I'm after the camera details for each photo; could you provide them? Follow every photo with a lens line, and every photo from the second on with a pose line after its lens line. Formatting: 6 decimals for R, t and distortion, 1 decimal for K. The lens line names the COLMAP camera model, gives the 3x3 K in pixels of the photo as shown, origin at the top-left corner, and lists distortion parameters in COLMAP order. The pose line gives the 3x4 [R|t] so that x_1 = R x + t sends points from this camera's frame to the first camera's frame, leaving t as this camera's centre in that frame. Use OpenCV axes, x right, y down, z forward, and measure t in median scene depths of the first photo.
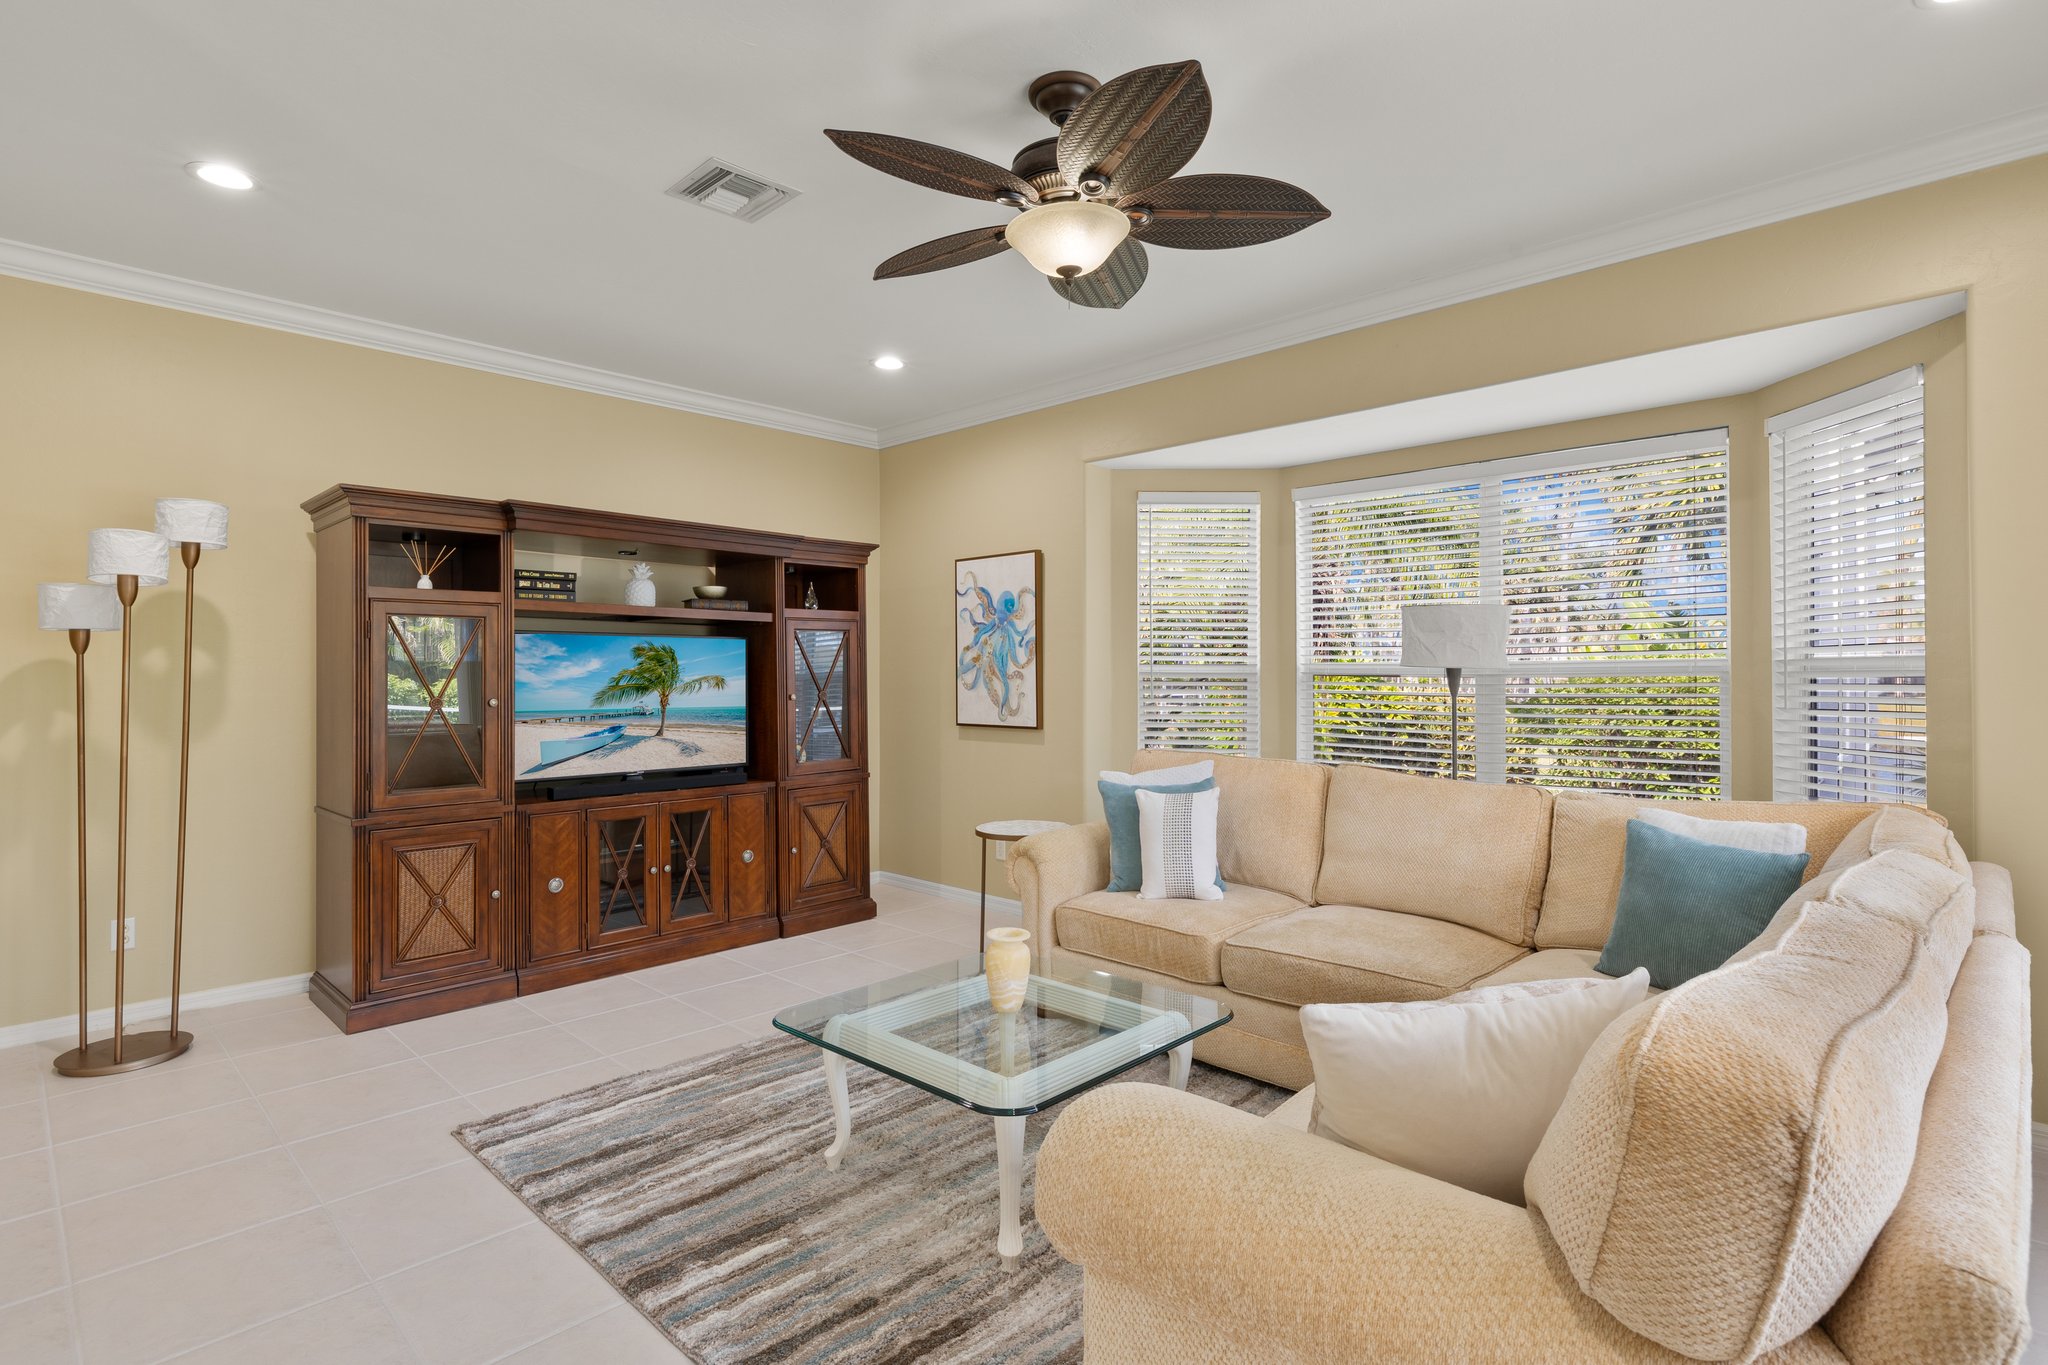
lens RADIAL K [[999.9, 0, 1015.8], [0, 999.9, 677.2], [0, 0, 1]] dist [0.002522, -0.000252]
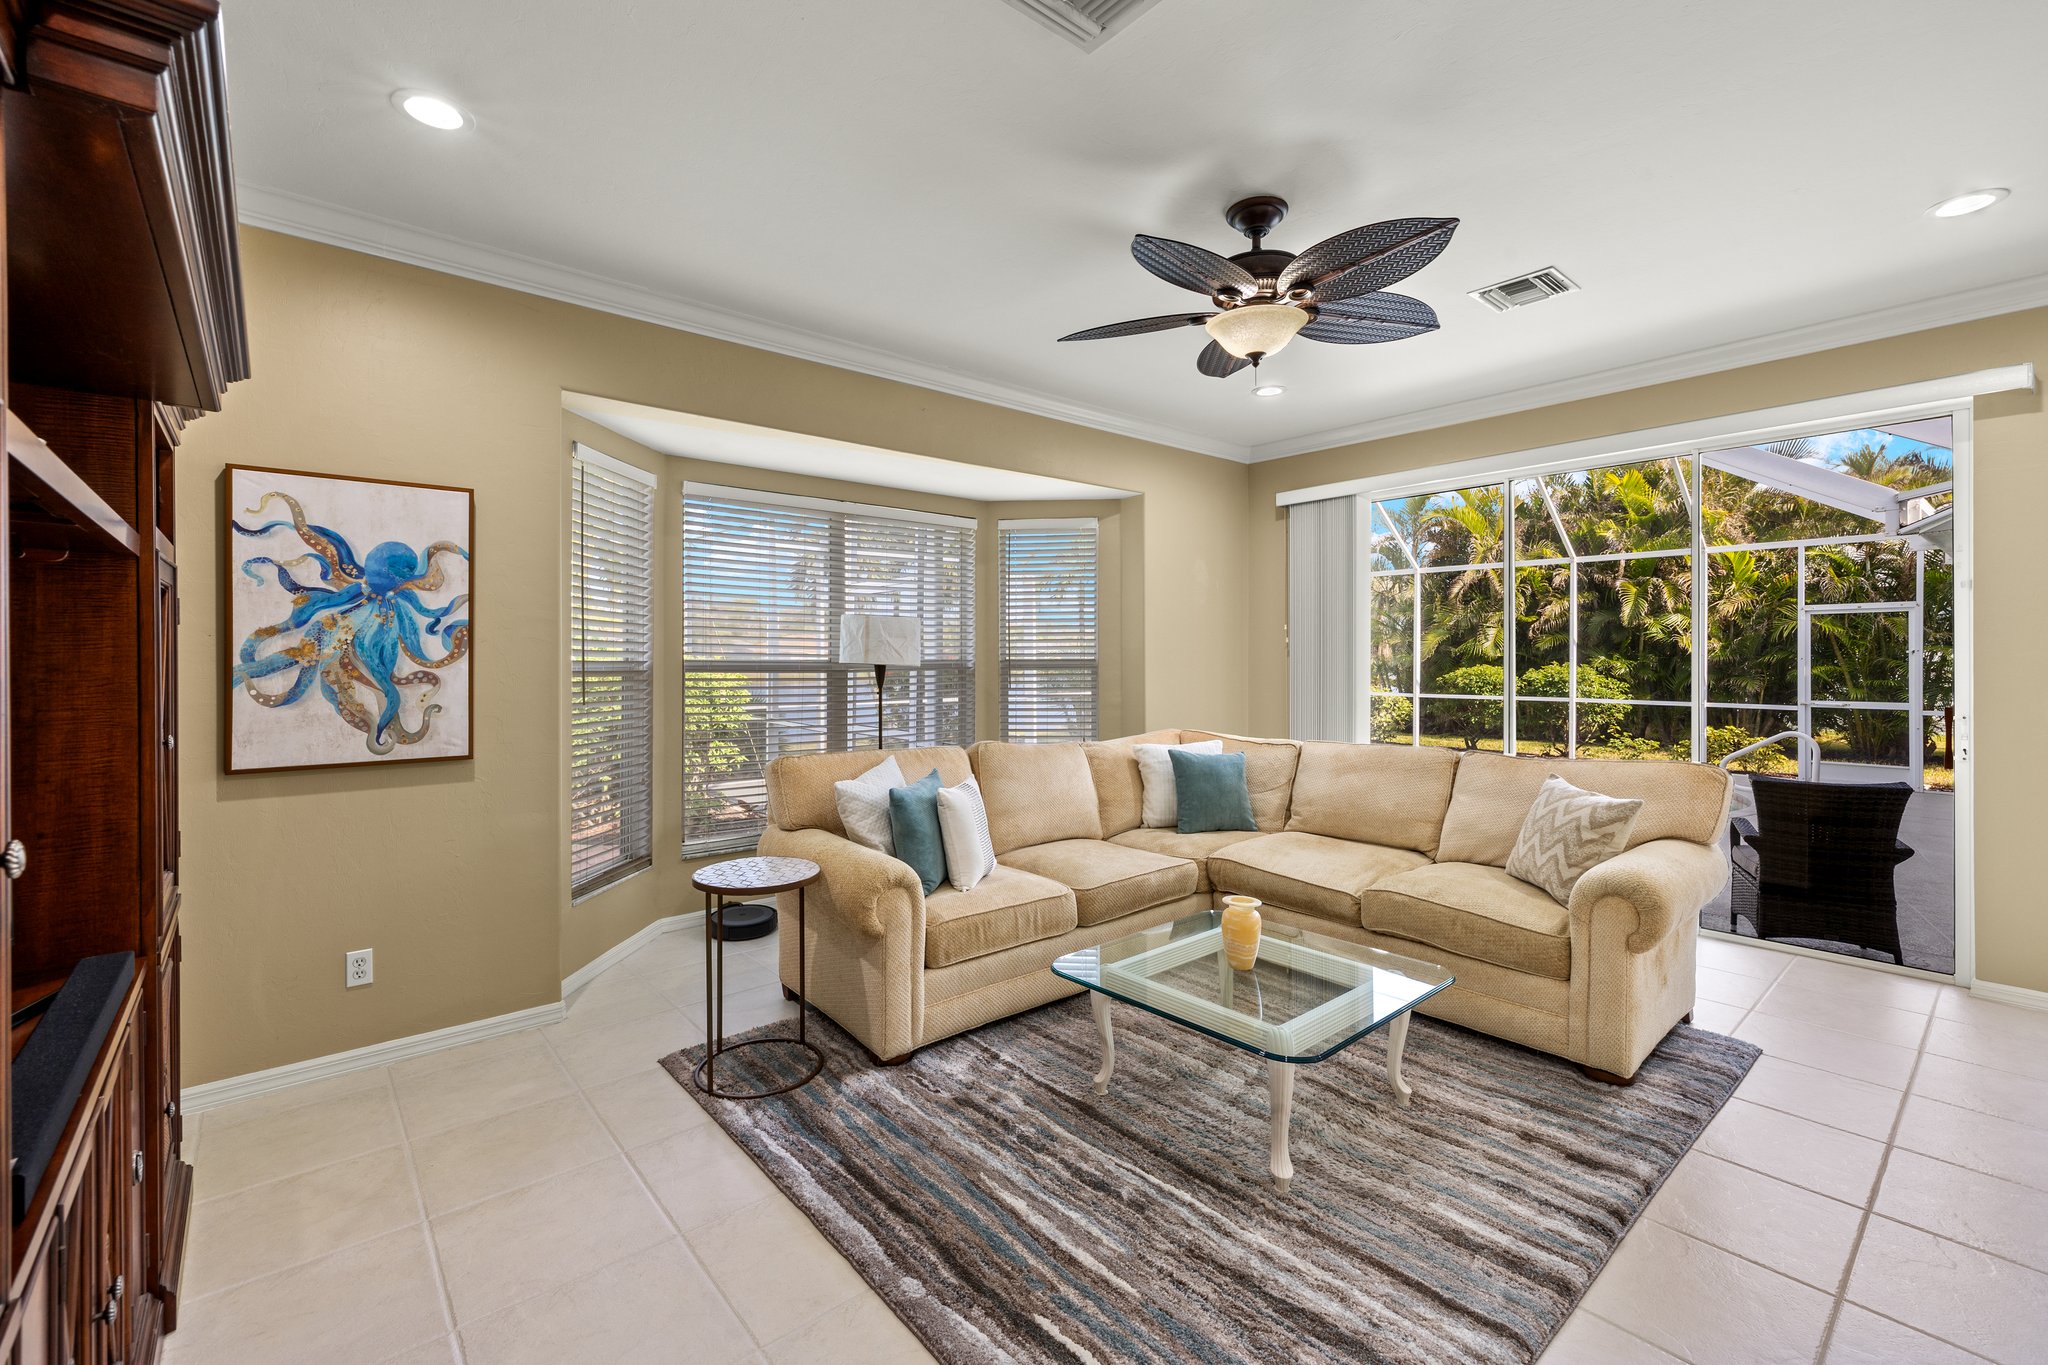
lens RADIAL K [[870.3, 0, 1015.7], [0, 870.3, 670.7], [0, 0, 1]] dist [-0.000243, -0.000117]
pose [[0.102115, -0.014093, 0.994673, -0.502456], [0.002223, 0.999900, 0.013939, -0.013386], [-0.994770, 0.000788, 0.102136, 0.562552]]
